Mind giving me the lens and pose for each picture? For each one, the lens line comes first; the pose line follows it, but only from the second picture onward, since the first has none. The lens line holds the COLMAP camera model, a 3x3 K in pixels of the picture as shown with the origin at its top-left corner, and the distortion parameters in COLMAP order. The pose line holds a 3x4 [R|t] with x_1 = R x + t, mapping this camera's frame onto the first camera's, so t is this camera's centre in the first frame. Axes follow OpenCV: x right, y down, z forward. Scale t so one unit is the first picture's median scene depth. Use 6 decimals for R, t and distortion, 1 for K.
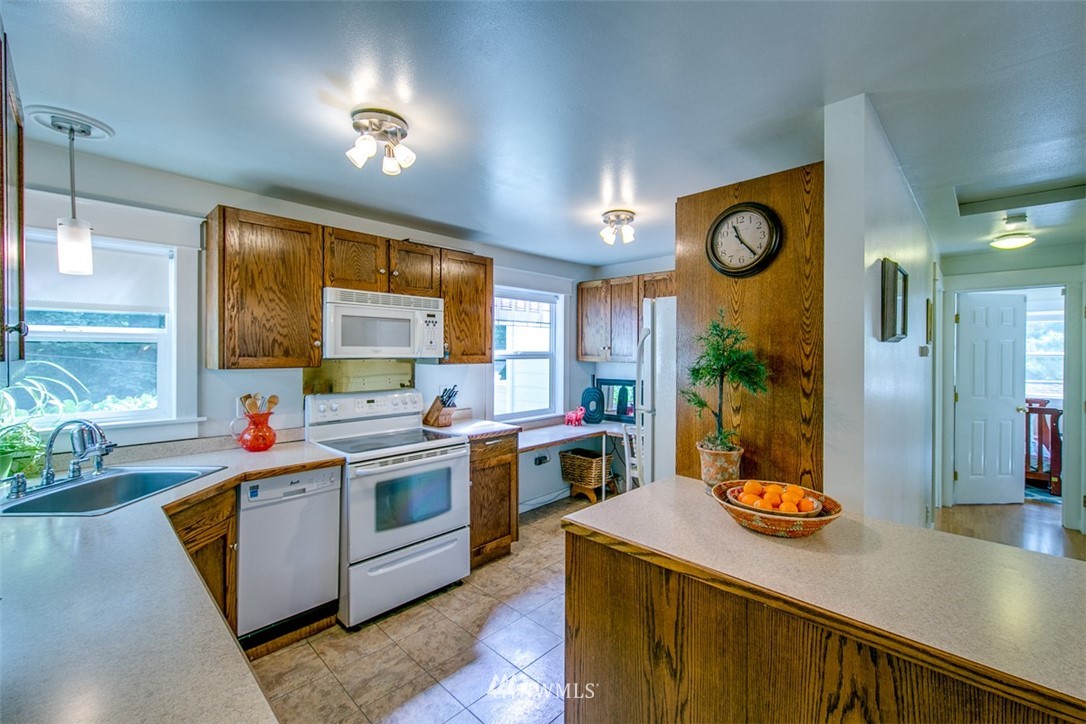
lens RADIAL K [[450.7, 0, 549.0], [0, 450.7, 352.6], [0, 0, 1]] dist [0.003069, -0.000864]
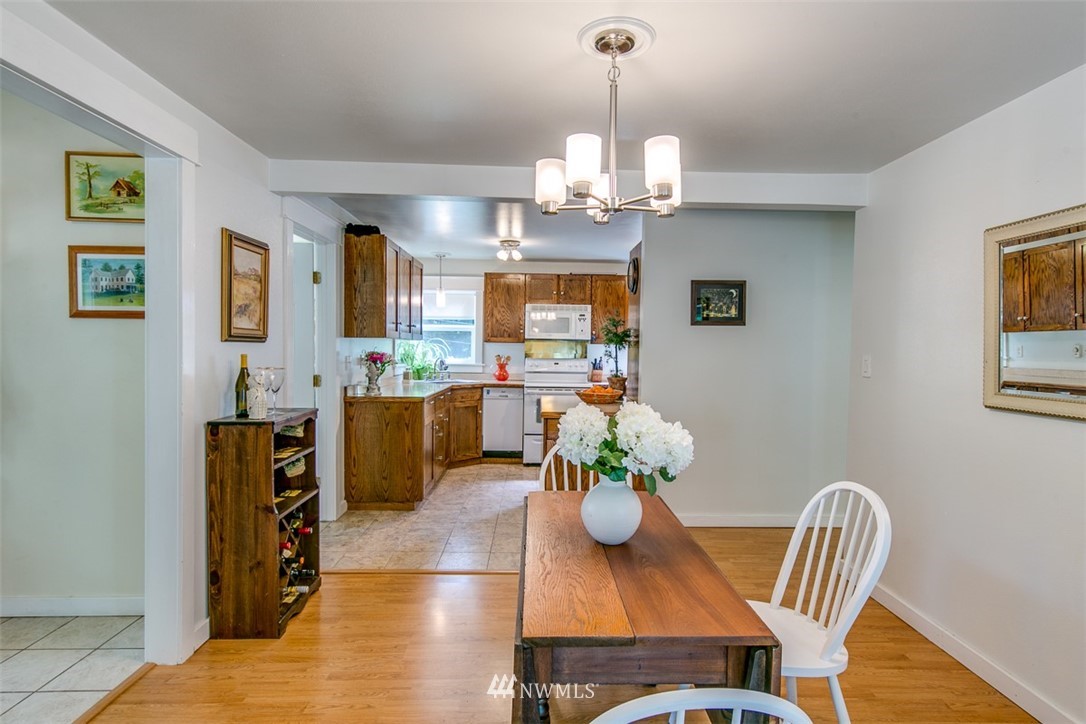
lens RADIAL K [[583.8, 0, 552.9], [0, 583.8, 356.8], [0, 0, 1]] dist [0.000282, -0.000347]
pose [[0.713585, 0.020880, -0.700258, 1.374886], [-0.014566, 0.999782, 0.014968, 0.051456], [0.700418, -0.000481, 0.713733, -0.764100]]
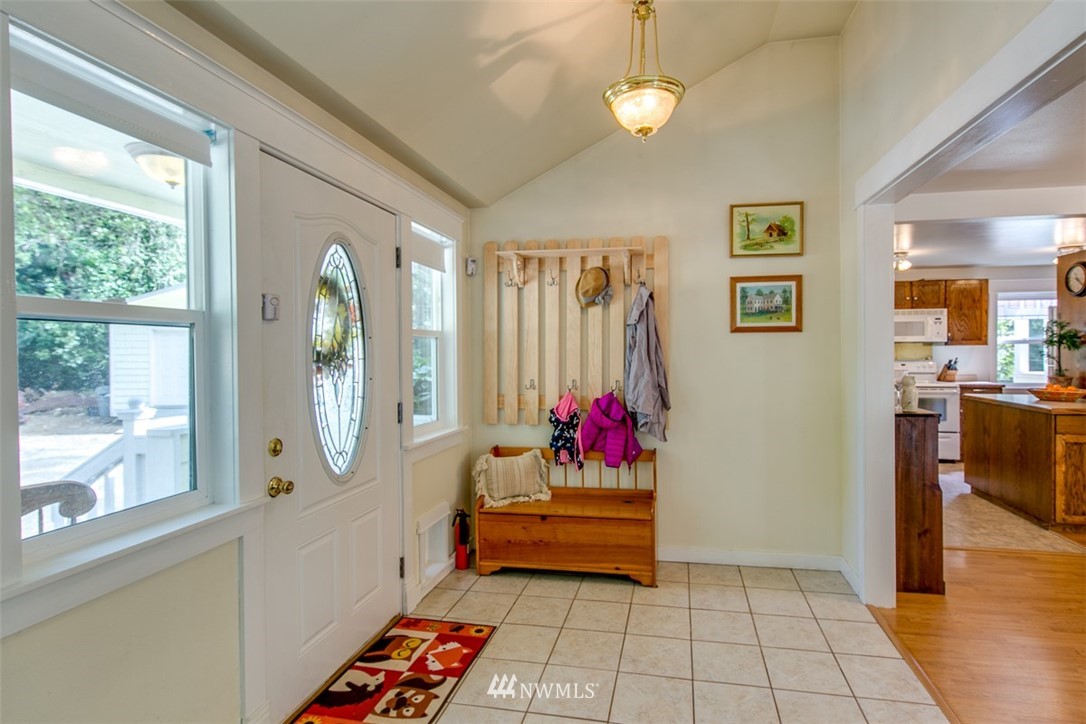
lens RADIAL K [[543.2, 0, 560.4], [0, 543.2, 354.5], [0, 0, 1]] dist [-0.002344, -0.000866]
pose [[0.536531, 0.001173, -0.843880, 0.863194], [0.004880, 0.999978, 0.004492, 0.052213], [0.843867, -0.006528, 0.536513, -1.647676]]
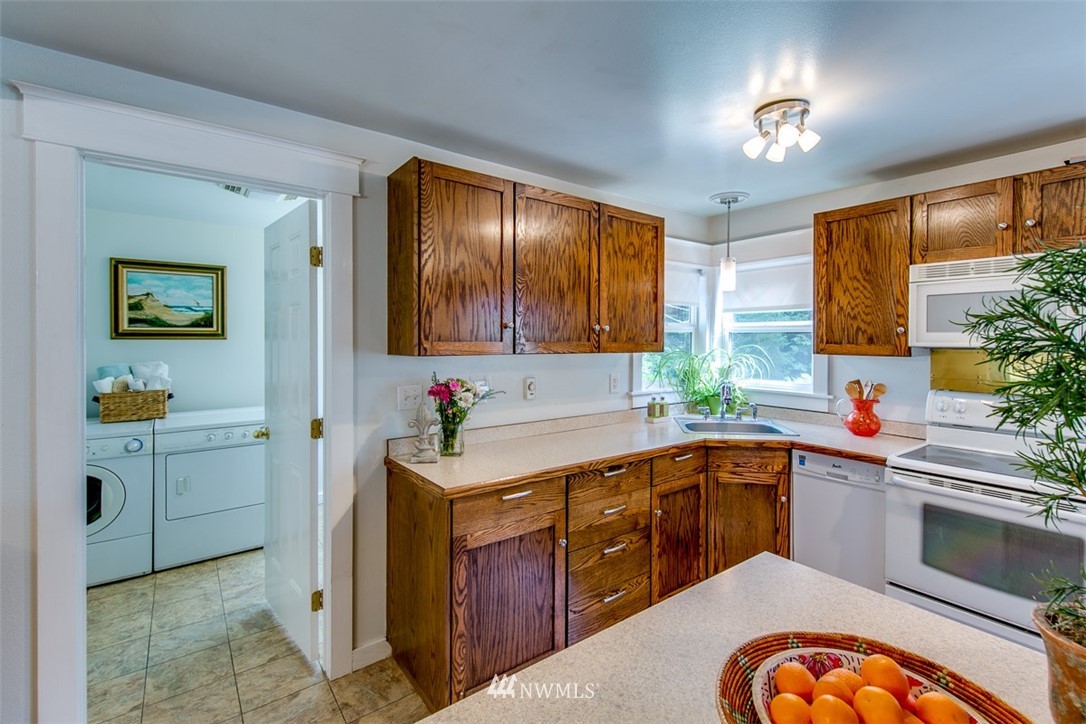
lens RADIAL K [[488.2, 0, 550.3], [0, 488.2, 342.0], [0, 0, 1]] dist [0.001703, 0.001011]
pose [[-0.152462, 0.005825, -0.988292, 0.519308], [-0.005097, 0.999965, 0.006680, 0.000596], [0.988296, 0.006056, -0.152427, 0.426875]]
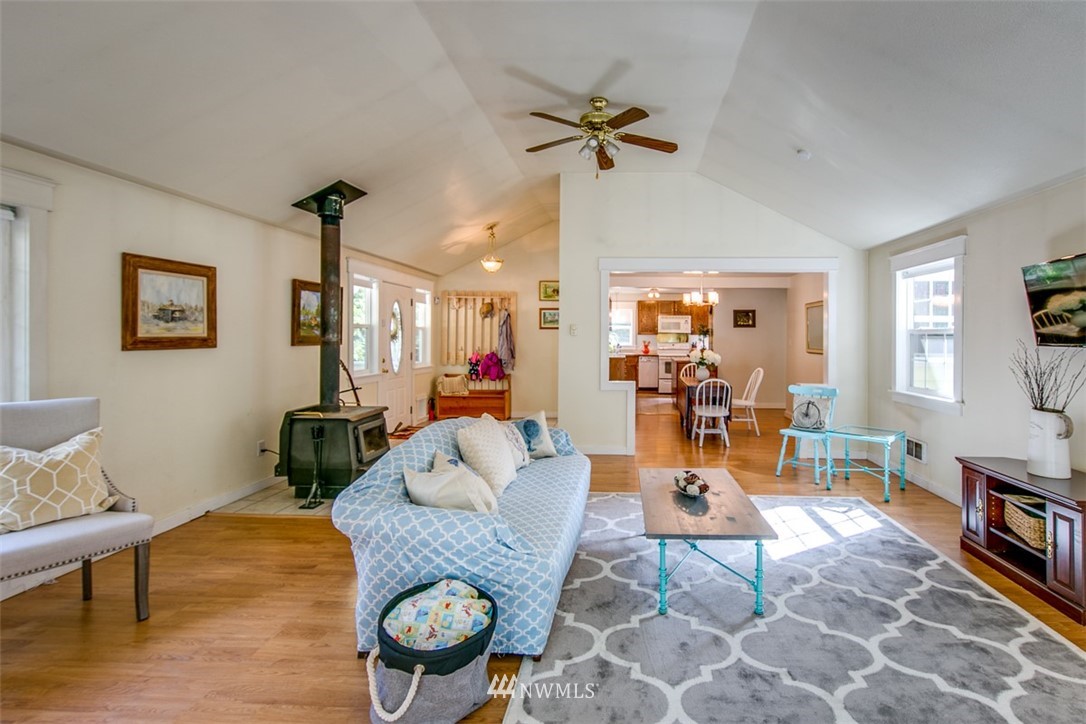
lens RADIAL K [[543.2, 0, 605.1], [0, 543.2, 334.3], [0, 0, 1]] dist [-0.002344, -0.000866]
pose [[0.660889, 0.002686, -0.750479, 2.778305], [-0.008234, 0.999959, -0.003673, 0.048784], [0.750439, 0.008607, 0.660884, -2.531272]]
